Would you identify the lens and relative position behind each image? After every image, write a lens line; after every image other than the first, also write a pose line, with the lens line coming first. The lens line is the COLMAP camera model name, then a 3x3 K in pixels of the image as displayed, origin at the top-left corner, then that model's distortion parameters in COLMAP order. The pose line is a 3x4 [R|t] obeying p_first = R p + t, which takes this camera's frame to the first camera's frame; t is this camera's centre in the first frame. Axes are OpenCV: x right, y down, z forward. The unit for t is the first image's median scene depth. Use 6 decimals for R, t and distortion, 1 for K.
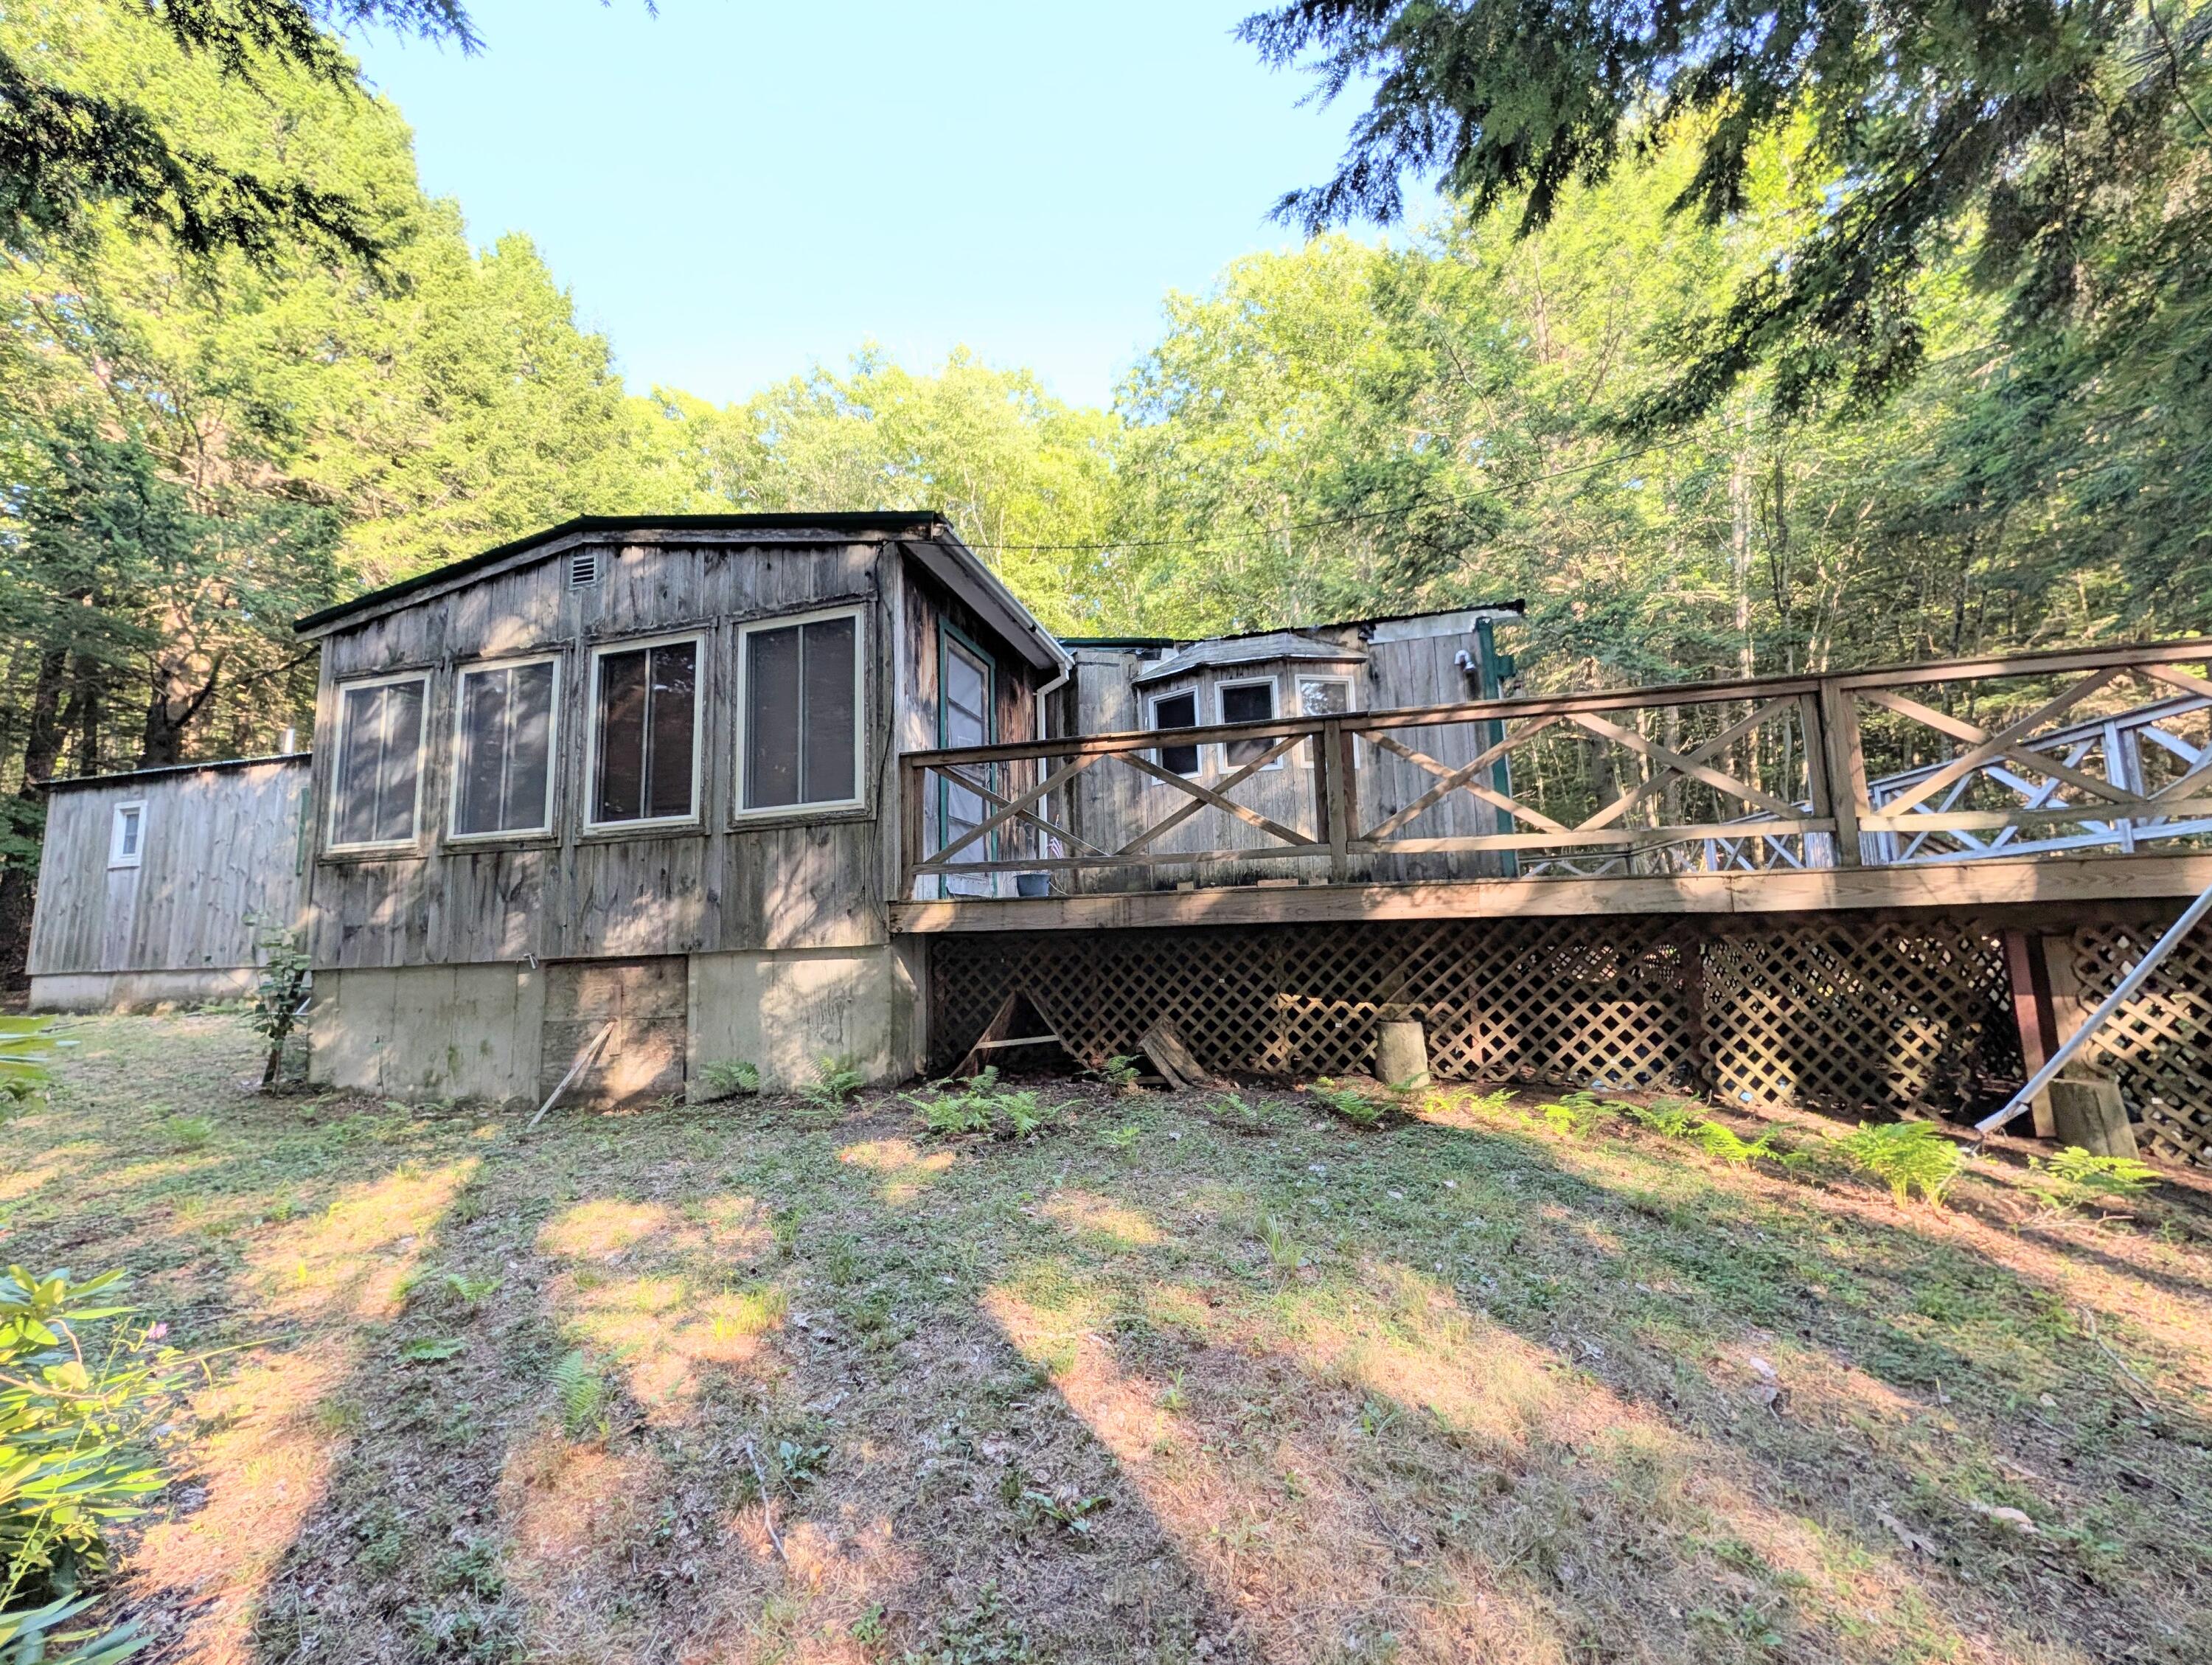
lens RADIAL K [[872.3, 0, 1106.0], [0, 872.3, 832.5], [0, 0, 1]] dist [0.001210, 0.000024]
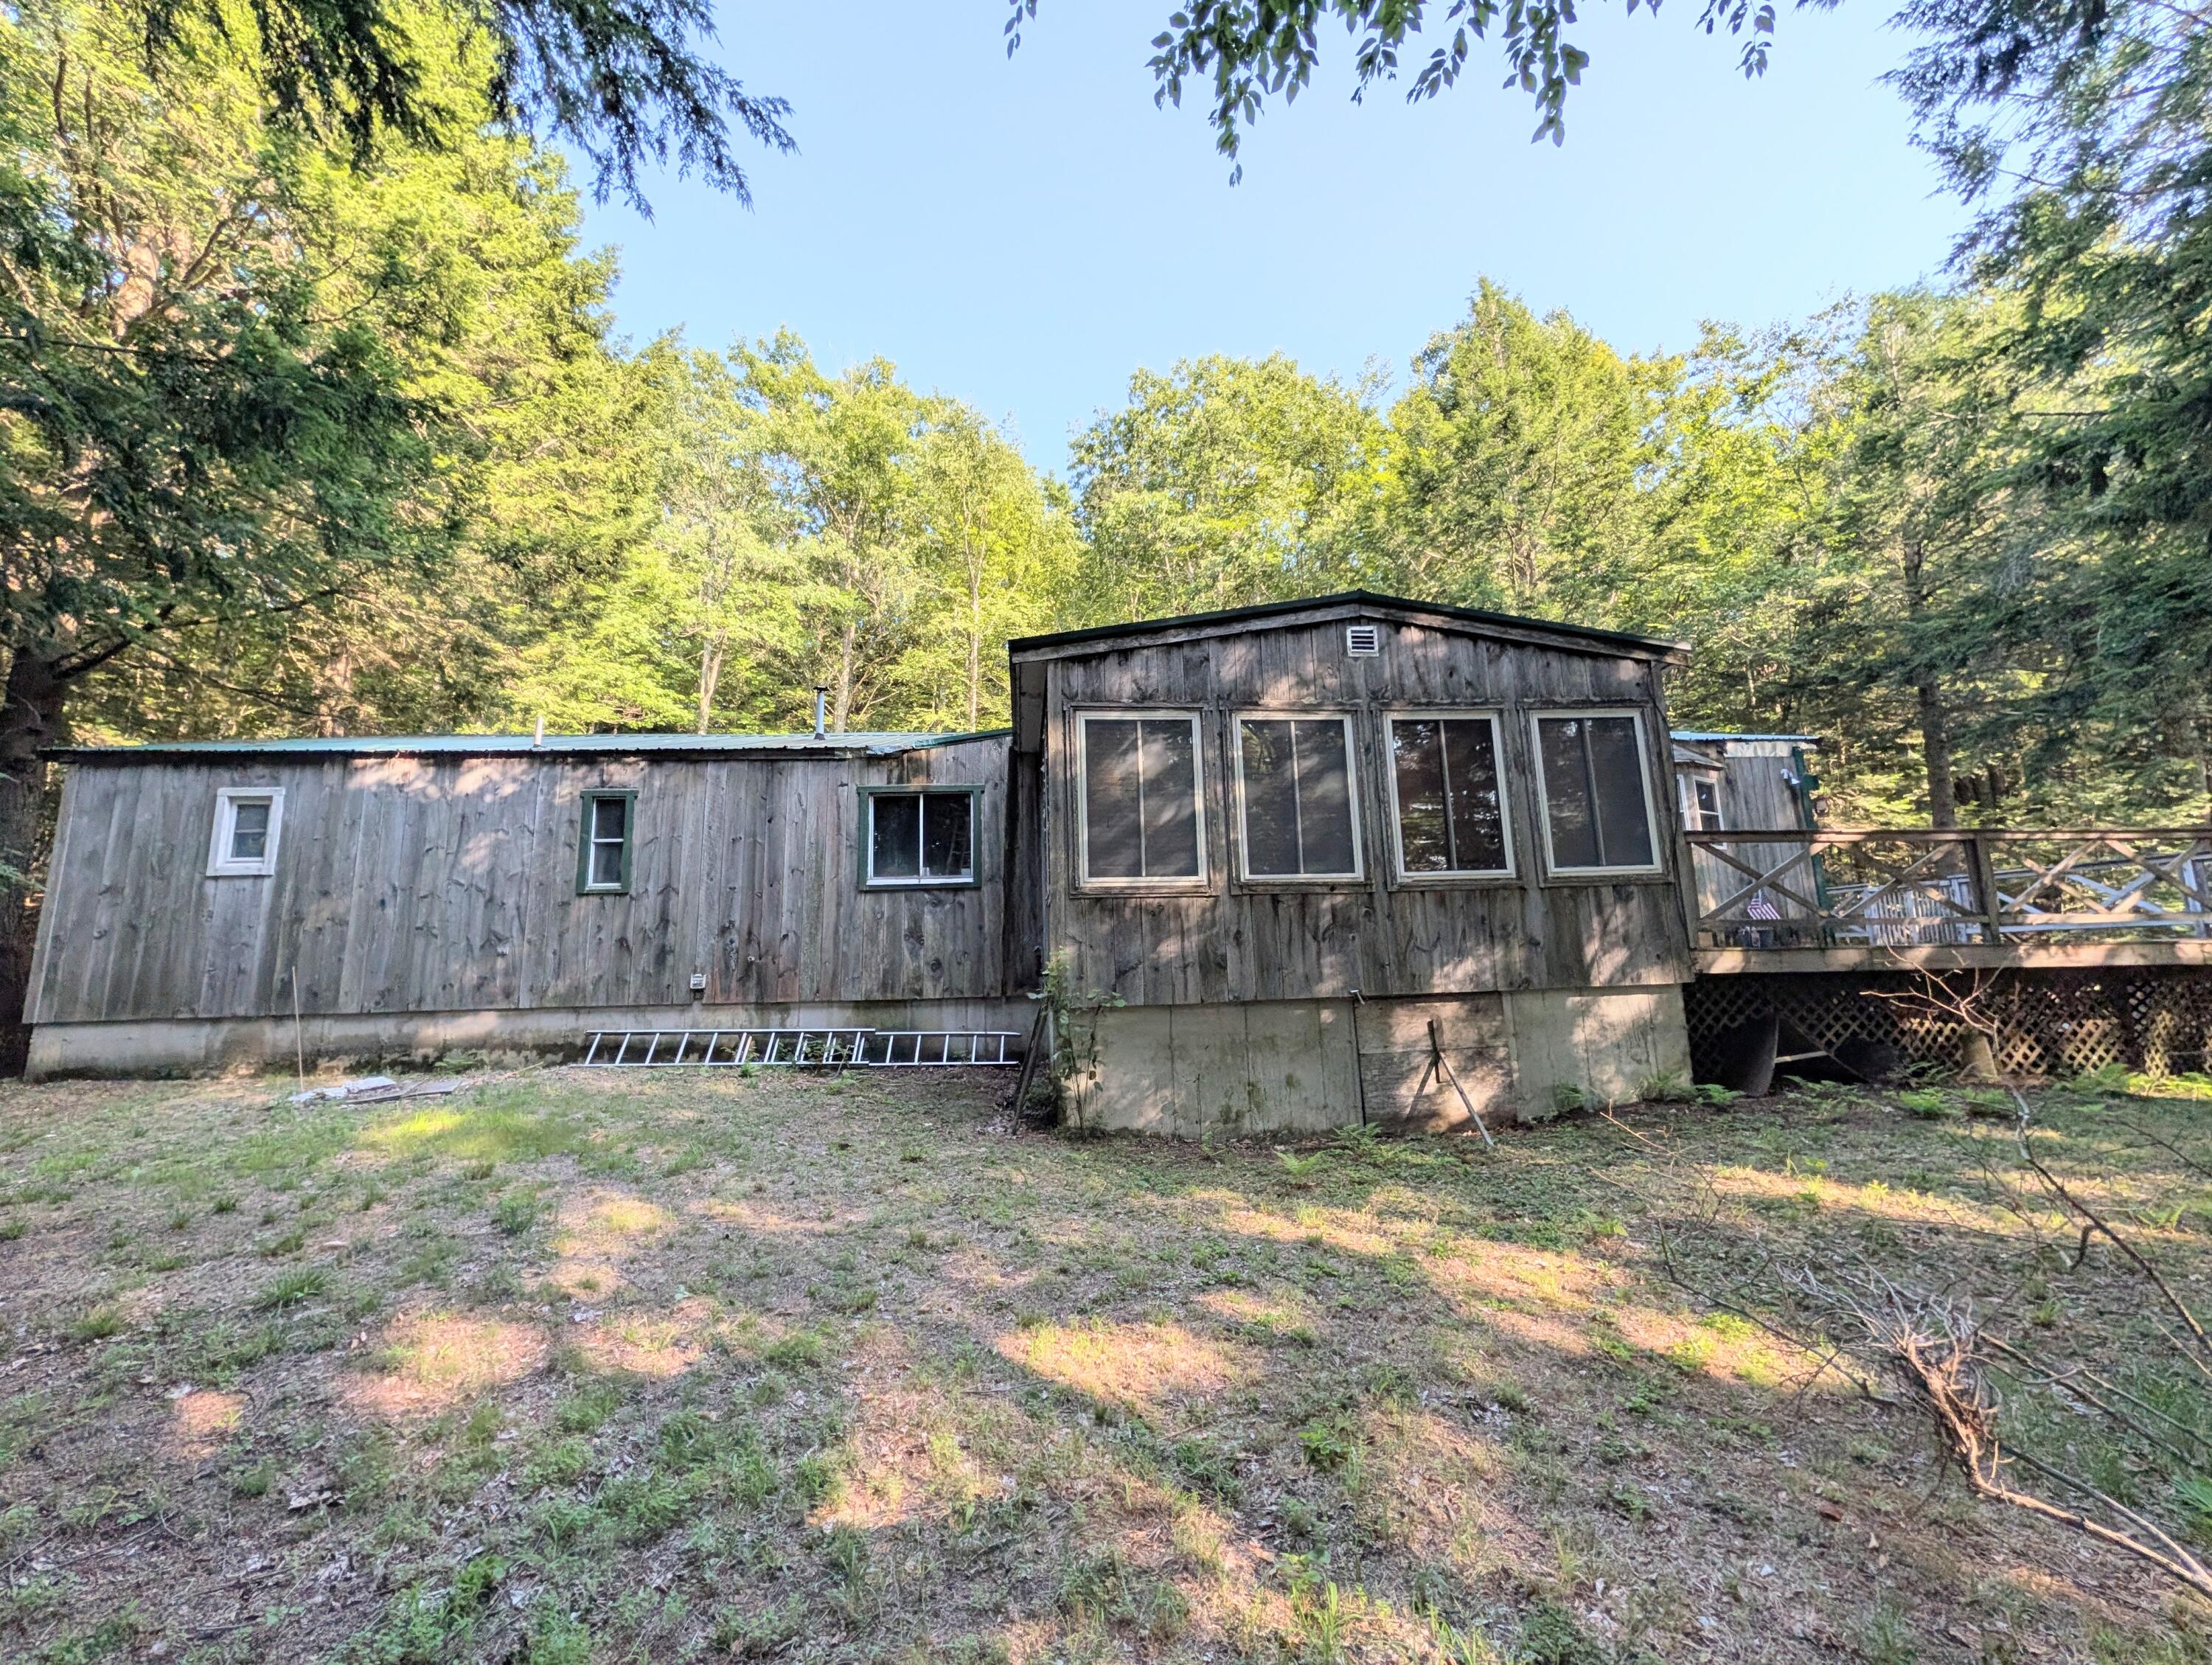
lens RADIAL K [[872.3, 0, 1106.0], [0, 872.3, 832.5], [0, 0, 1]] dist [0.001210, 0.000024]
pose [[0.937885, 0.059802, 0.341754, -1.329516], [-0.046163, 0.997784, -0.047911, 0.009689], [-0.343862, 0.029159, 0.938567, 0.090079]]
